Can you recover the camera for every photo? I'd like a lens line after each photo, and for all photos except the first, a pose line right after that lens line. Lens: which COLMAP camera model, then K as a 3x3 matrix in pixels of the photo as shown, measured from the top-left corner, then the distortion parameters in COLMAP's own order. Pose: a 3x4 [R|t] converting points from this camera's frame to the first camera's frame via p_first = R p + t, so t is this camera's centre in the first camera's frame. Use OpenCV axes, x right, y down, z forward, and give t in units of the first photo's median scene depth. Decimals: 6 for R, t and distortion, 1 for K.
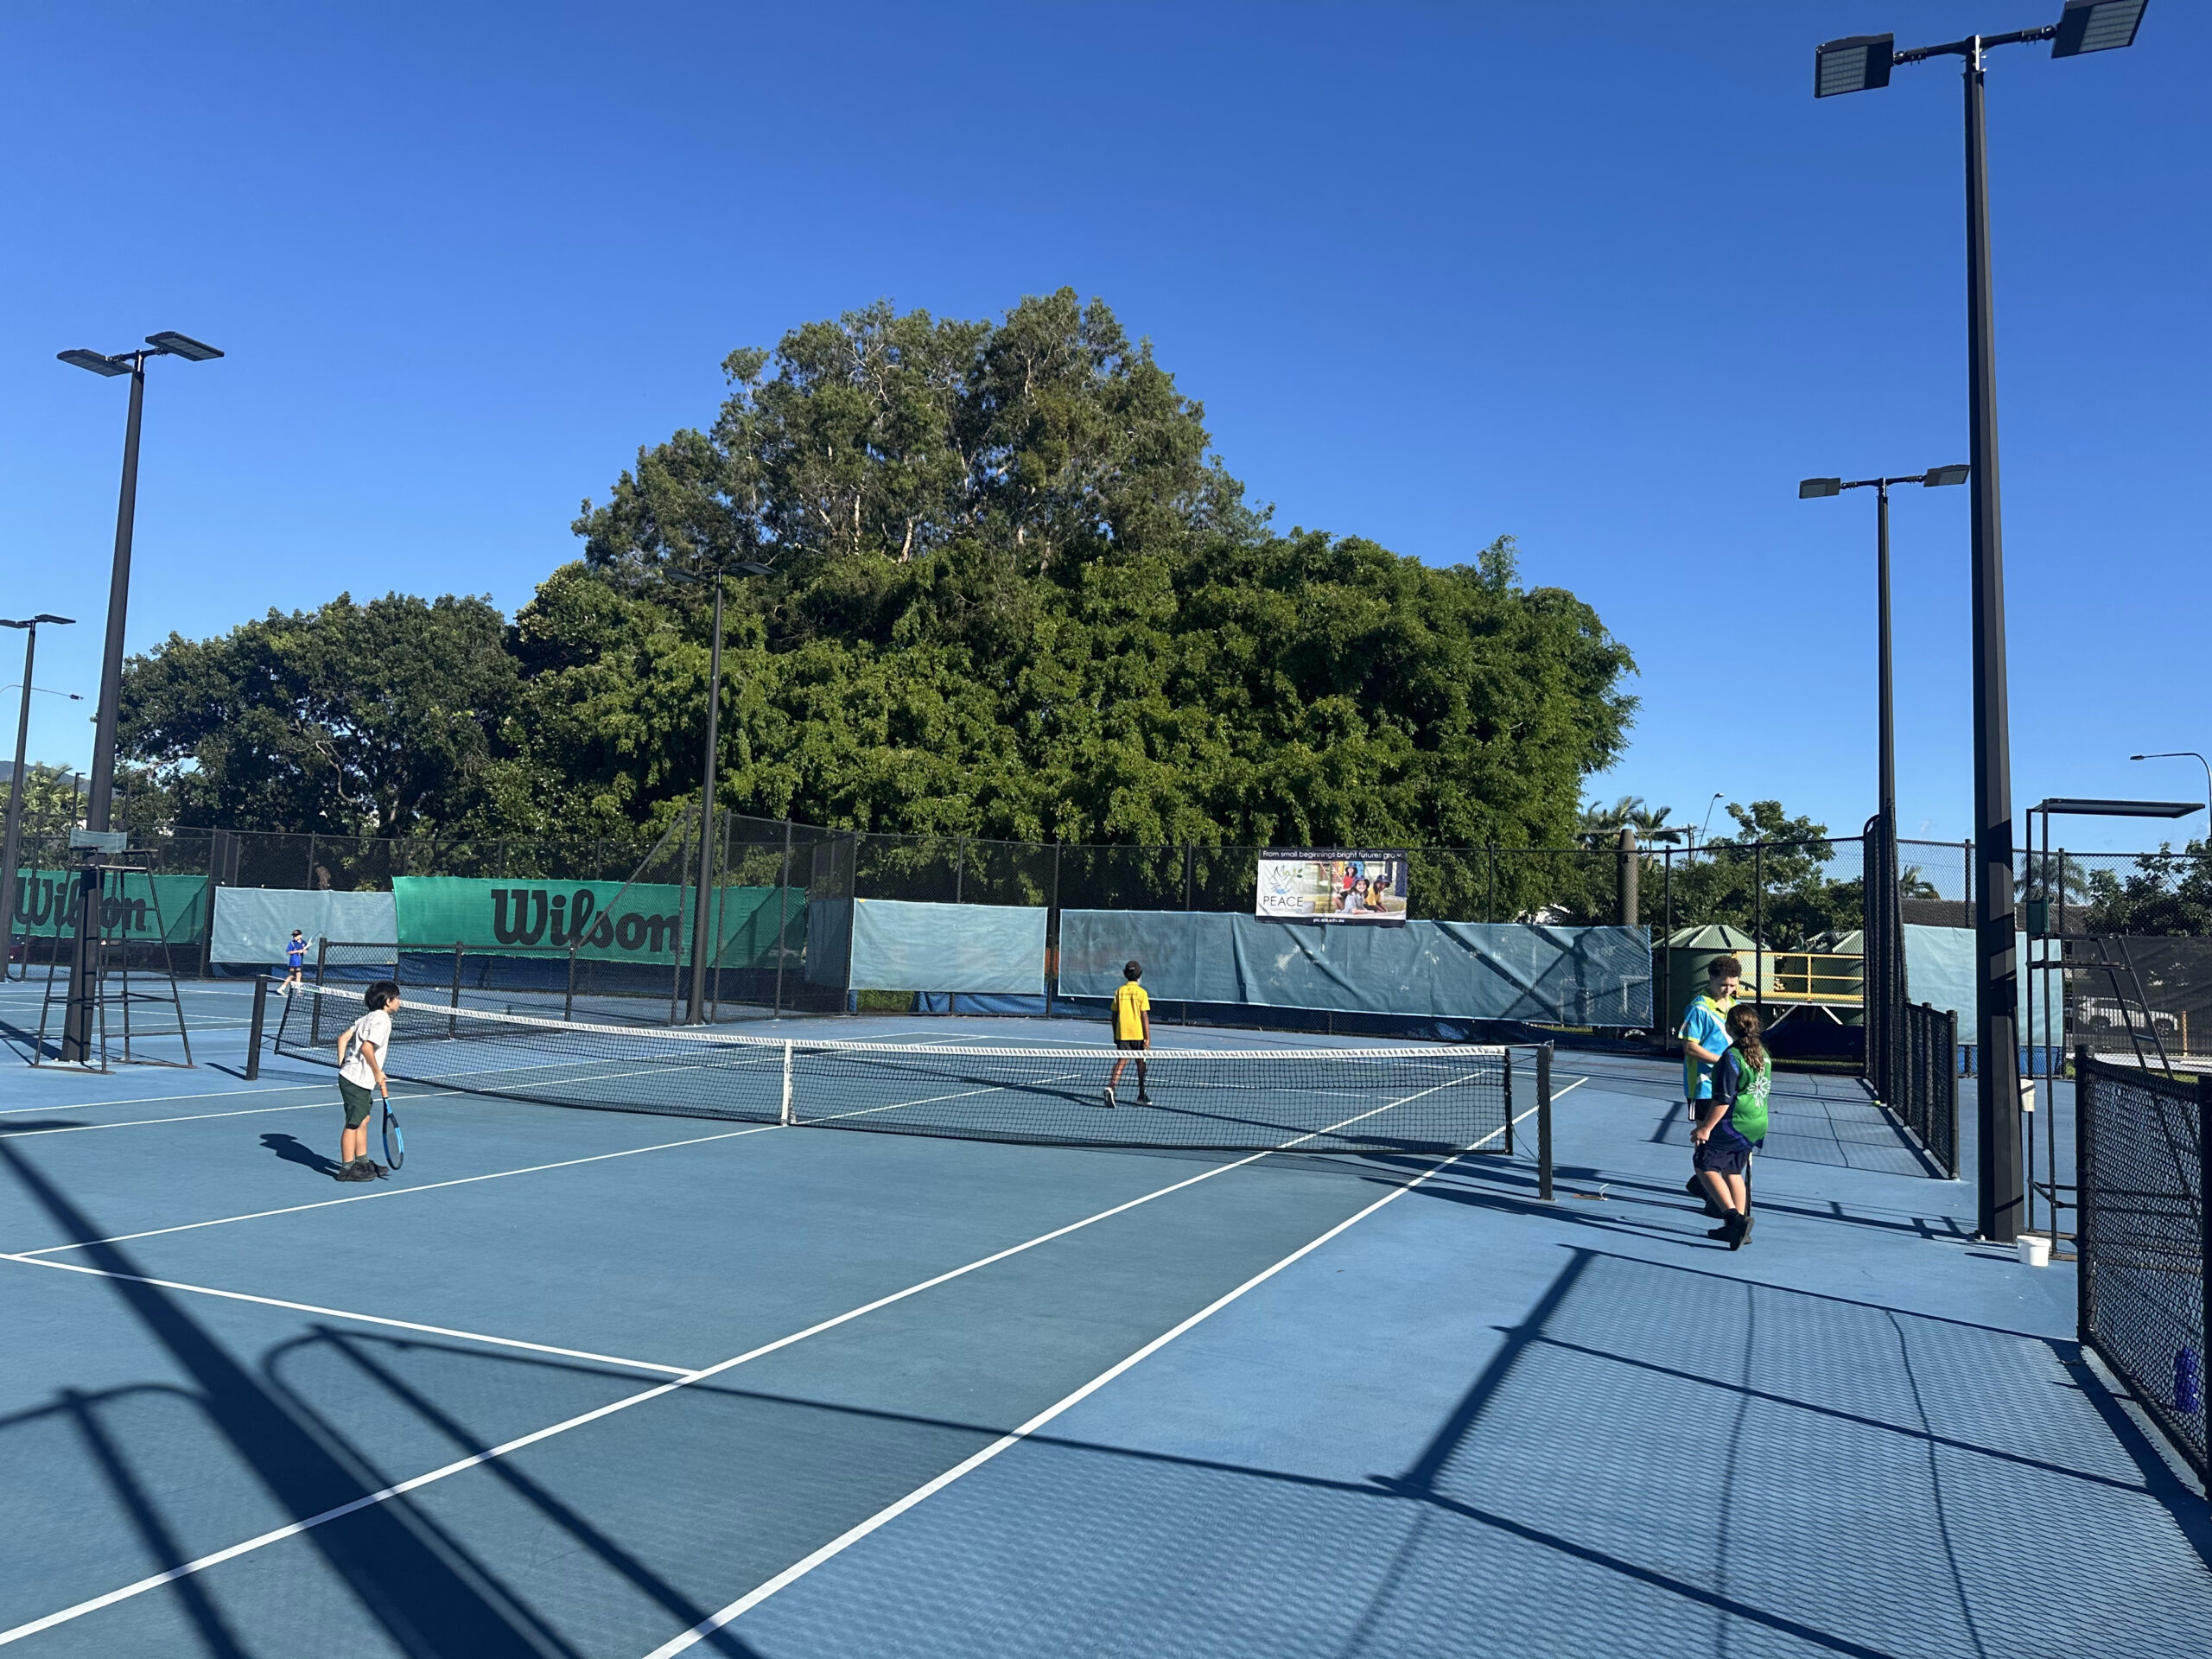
lens RADIAL K [[1540.9, 0, 1106.0], [0, 1540.9, 812.6], [0, 0, 1]] dist [0.035404, -0.042668]
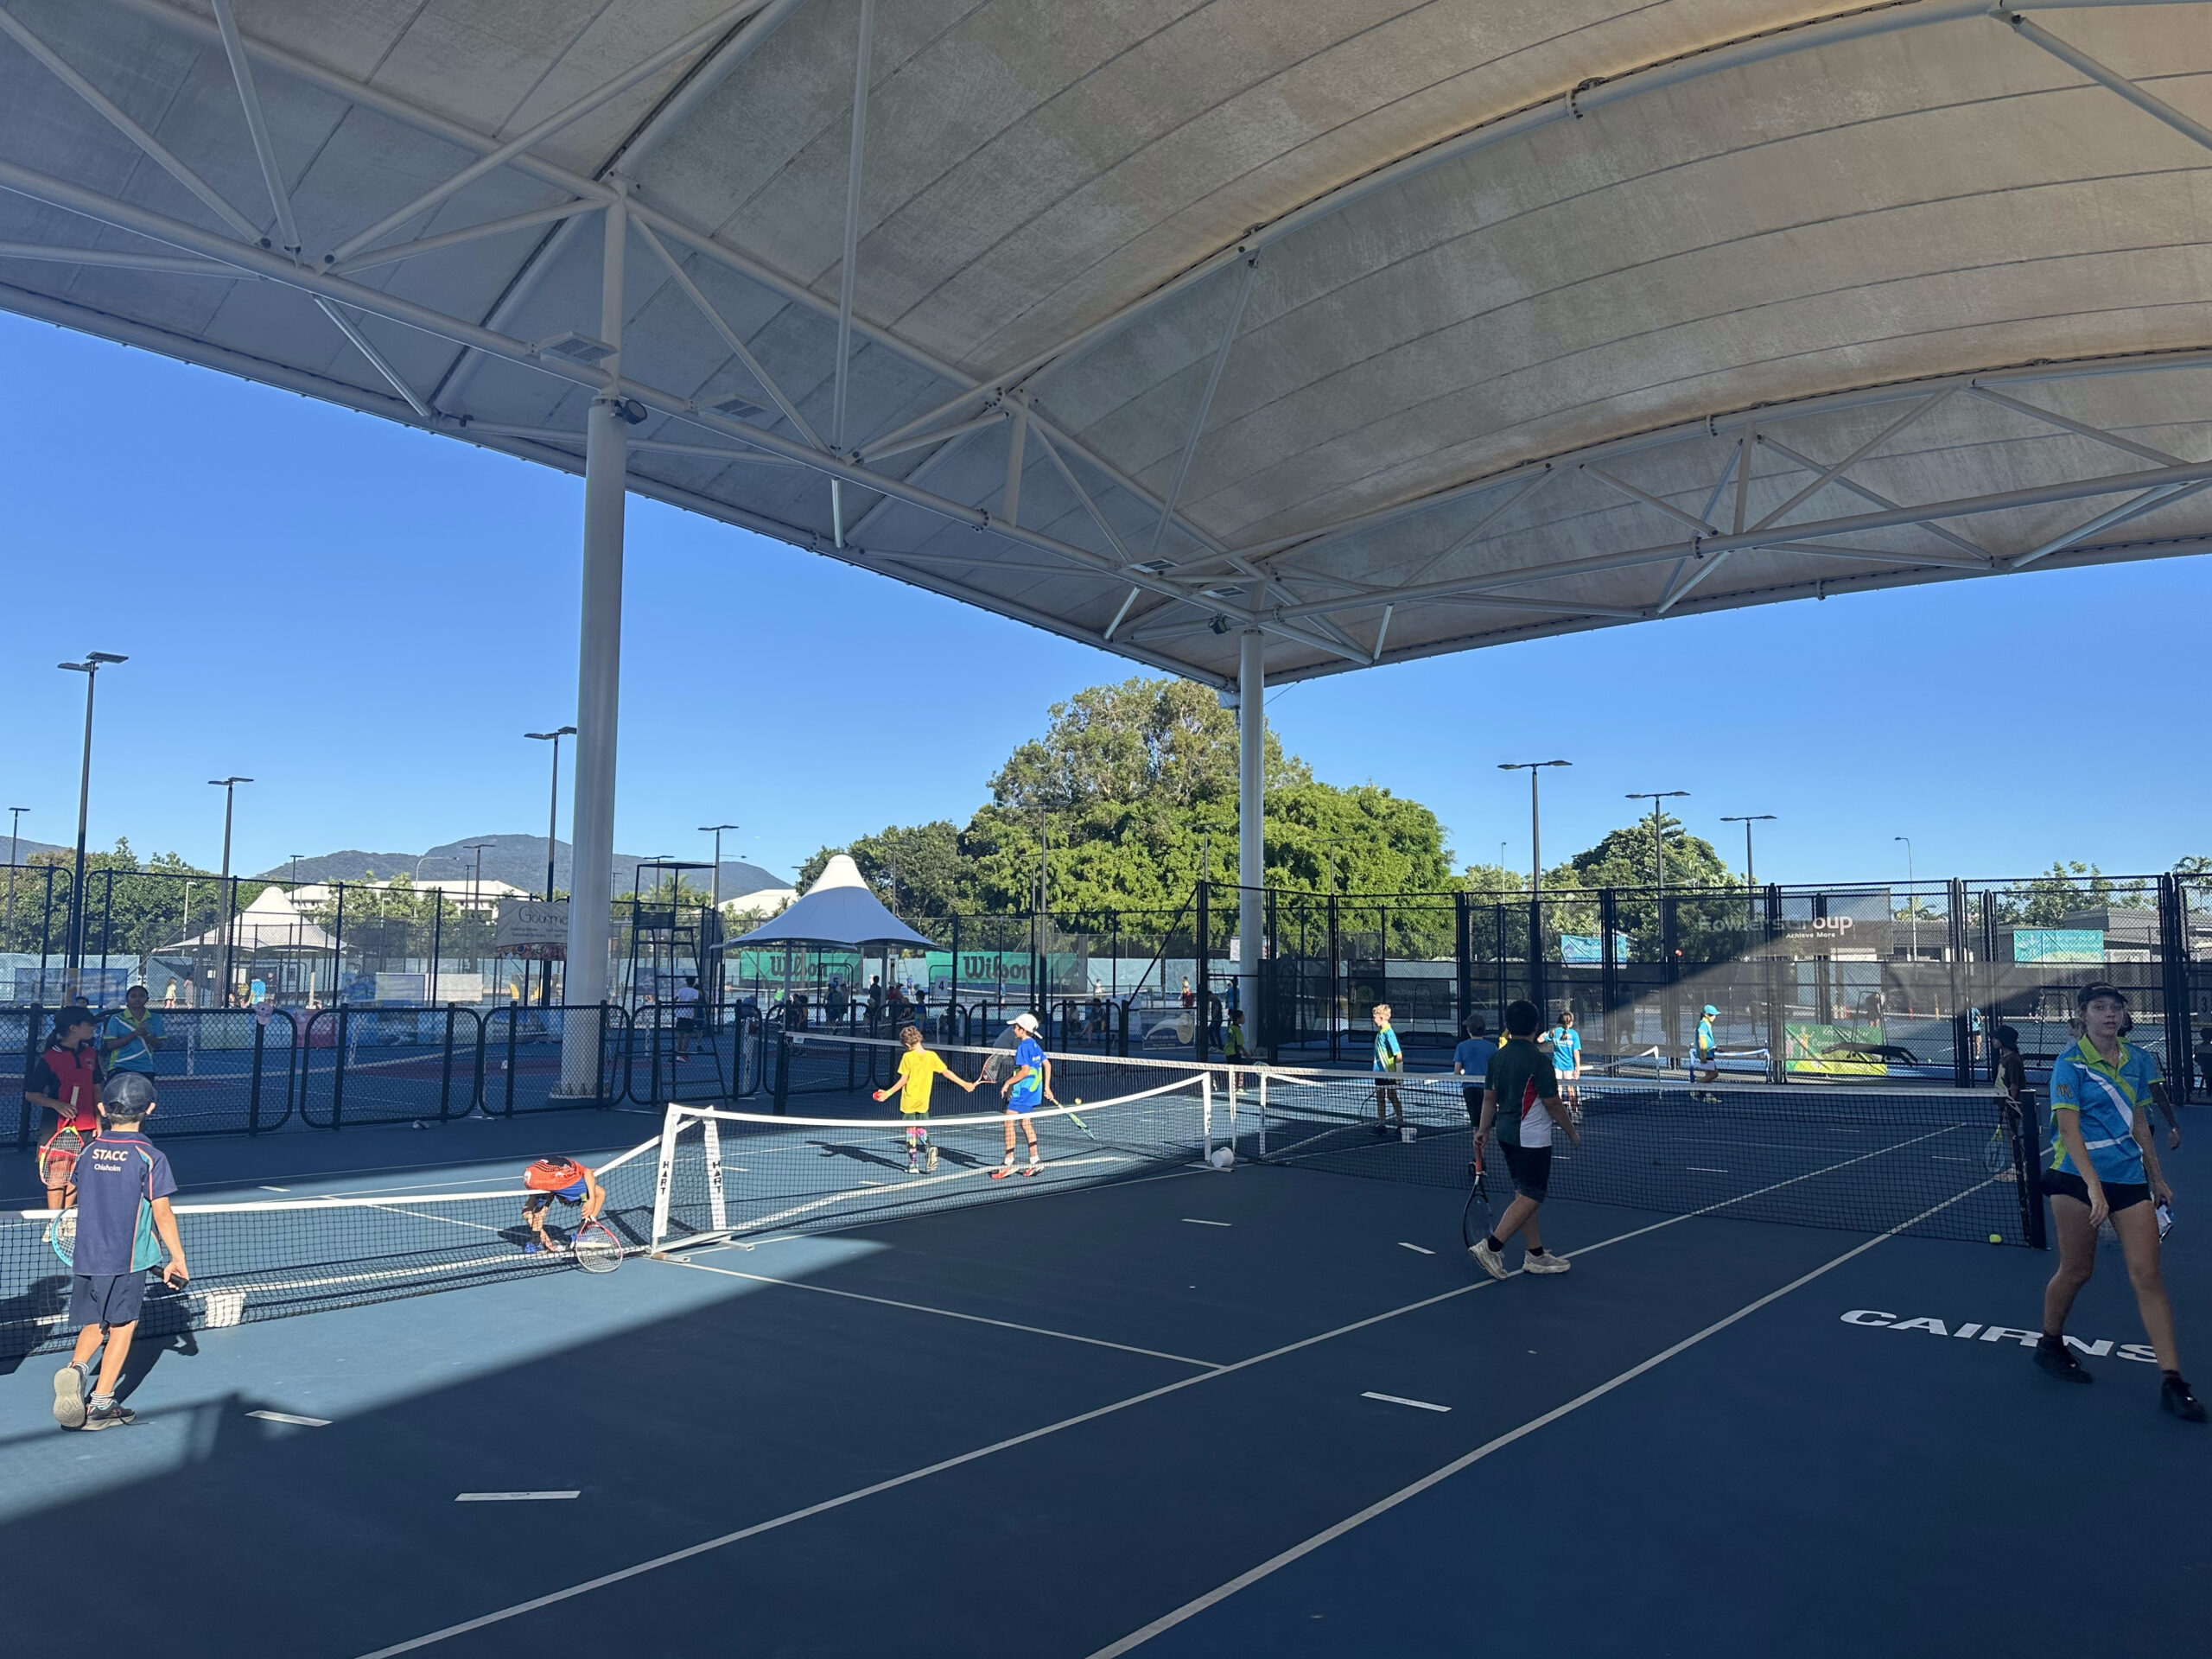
lens RADIAL K [[1540.9, 0, 1085.2], [0, 1540.9, 834.6], [0, 0, 1]] dist [0.035404, -0.042668]
pose [[0.963398, -0.050650, -0.263248, 0.372883], [0.047808, 0.998709, -0.017194, -0.075836], [0.263779, 0.003979, 0.964575, -1.095876]]
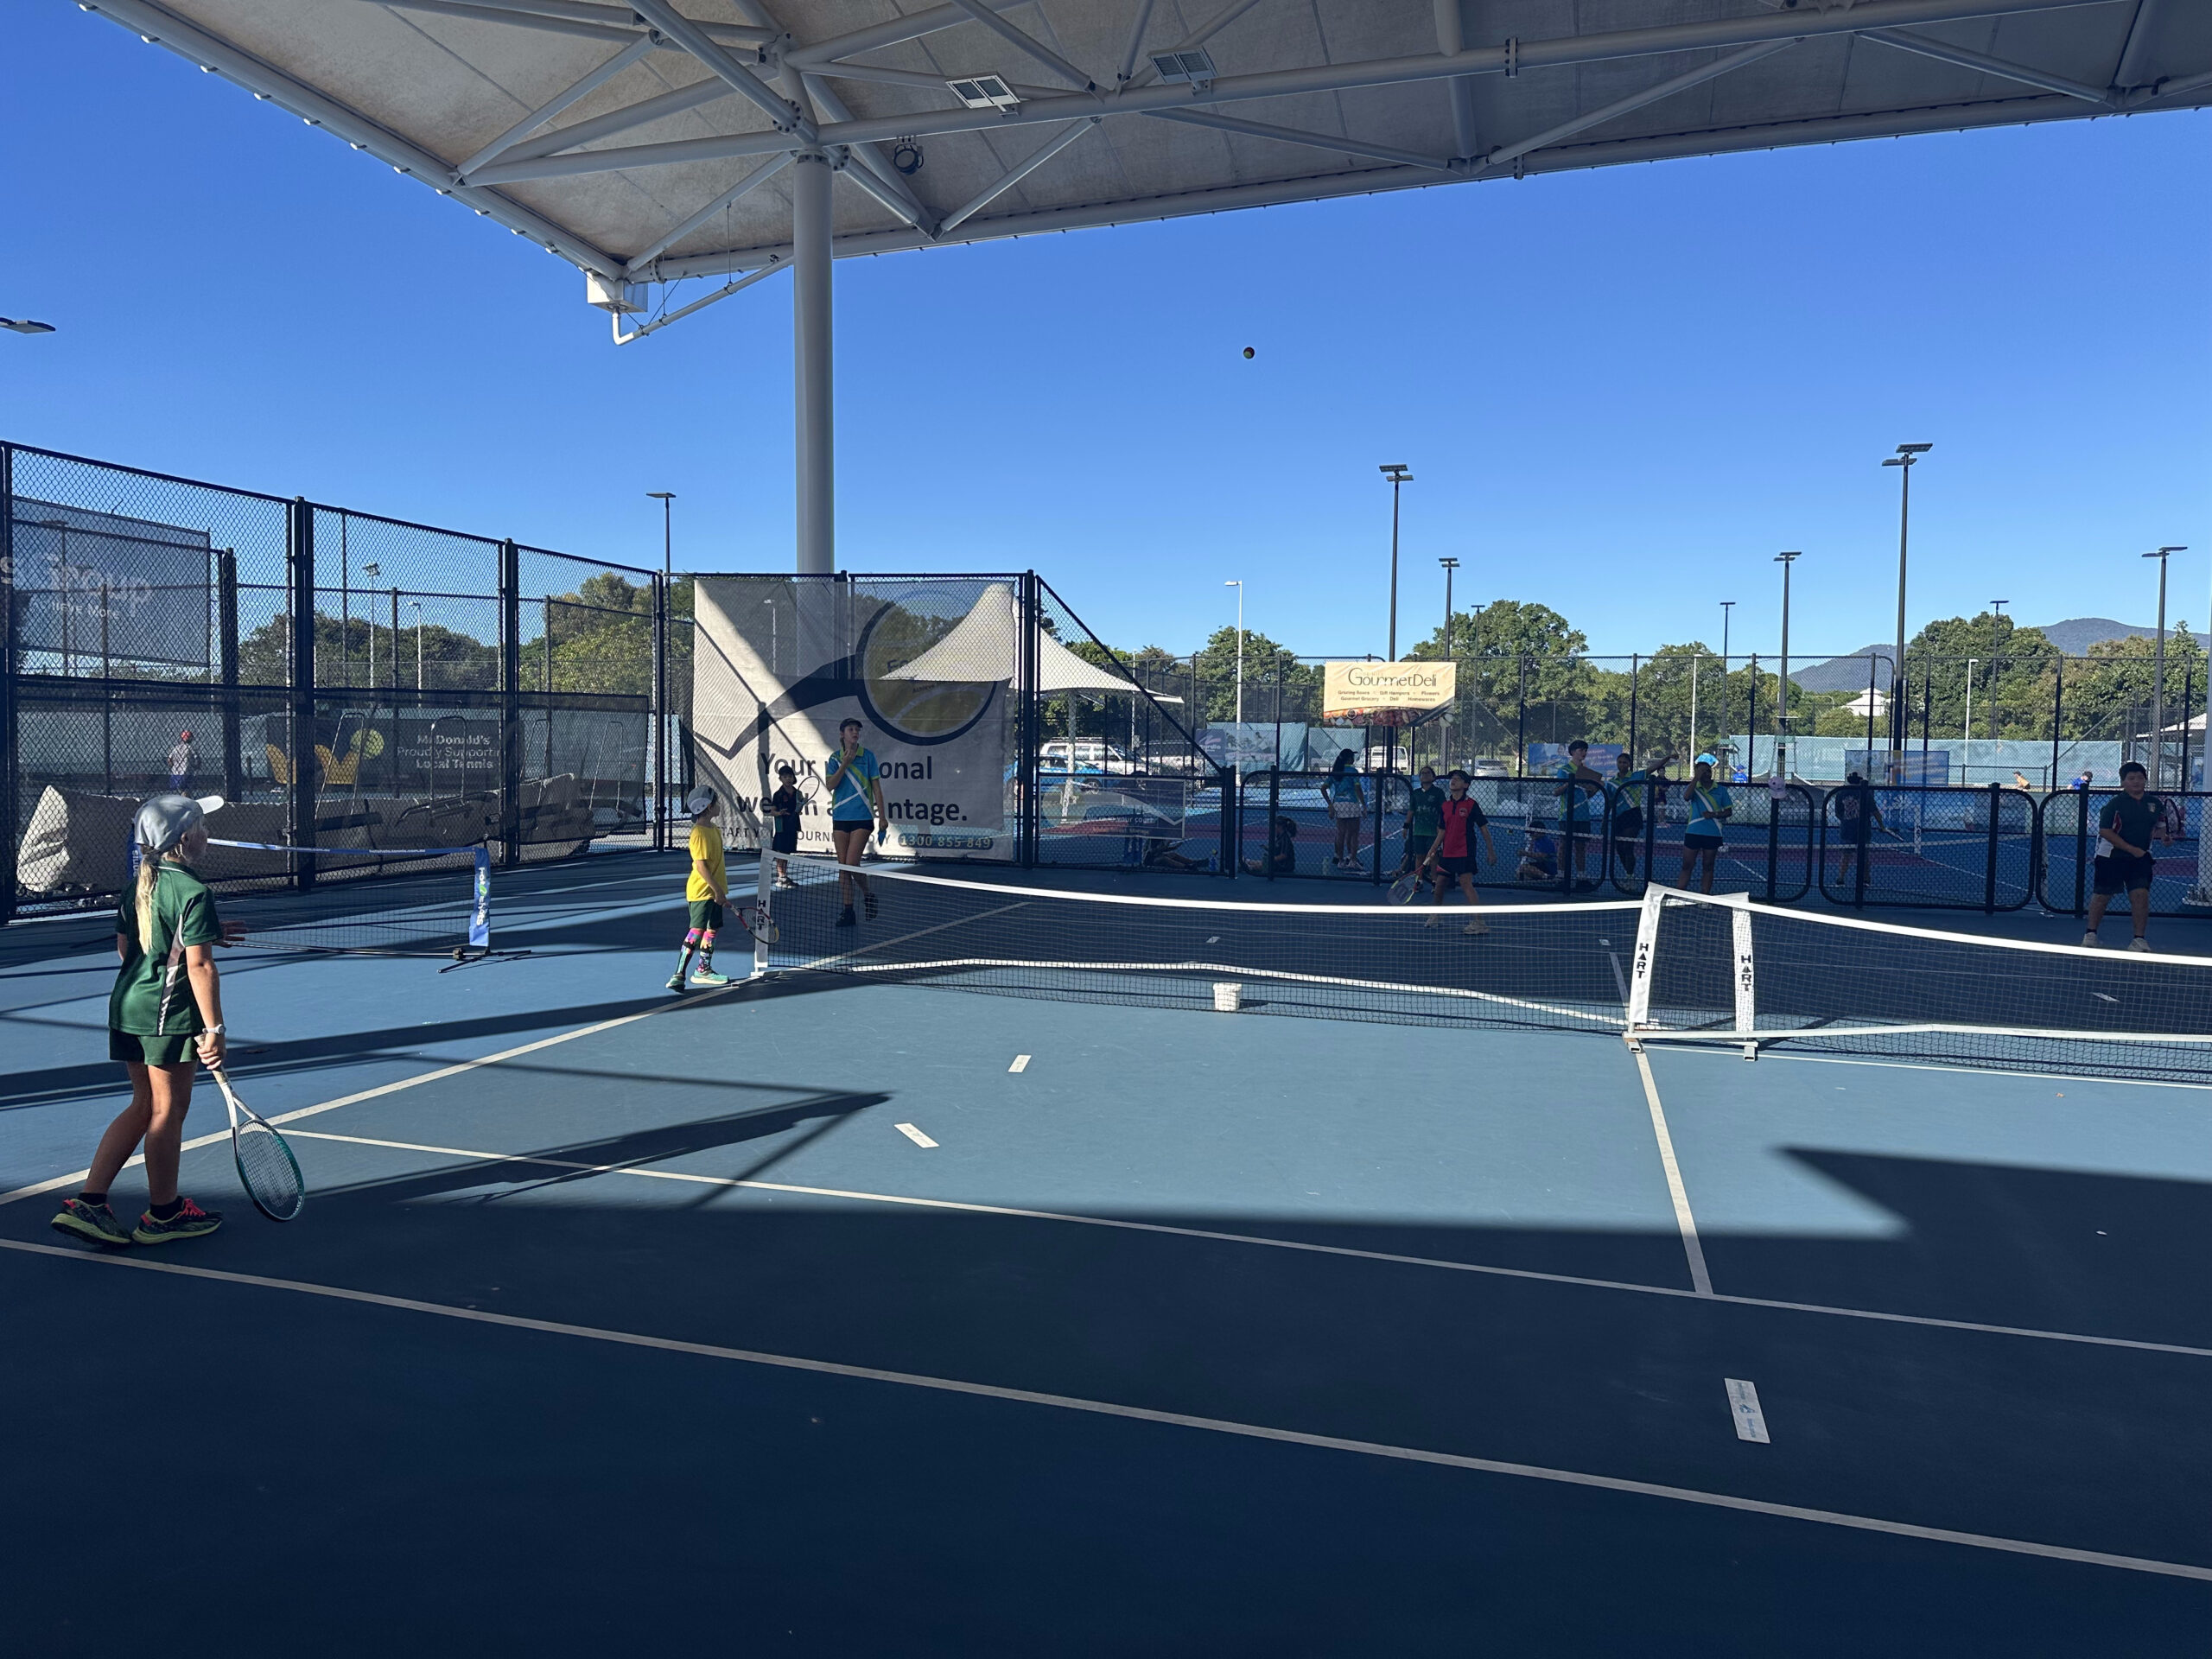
lens RADIAL K [[1540.9, 0, 1097.1], [0, 1540.9, 809.4], [0, 0, 1]] dist [0.035404, -0.042668]
pose [[0.106967, 0.007923, -0.994231, 0.439630], [0.077274, 0.996877, 0.016258, -0.063239], [0.991255, -0.078568, 0.106020, -0.998844]]
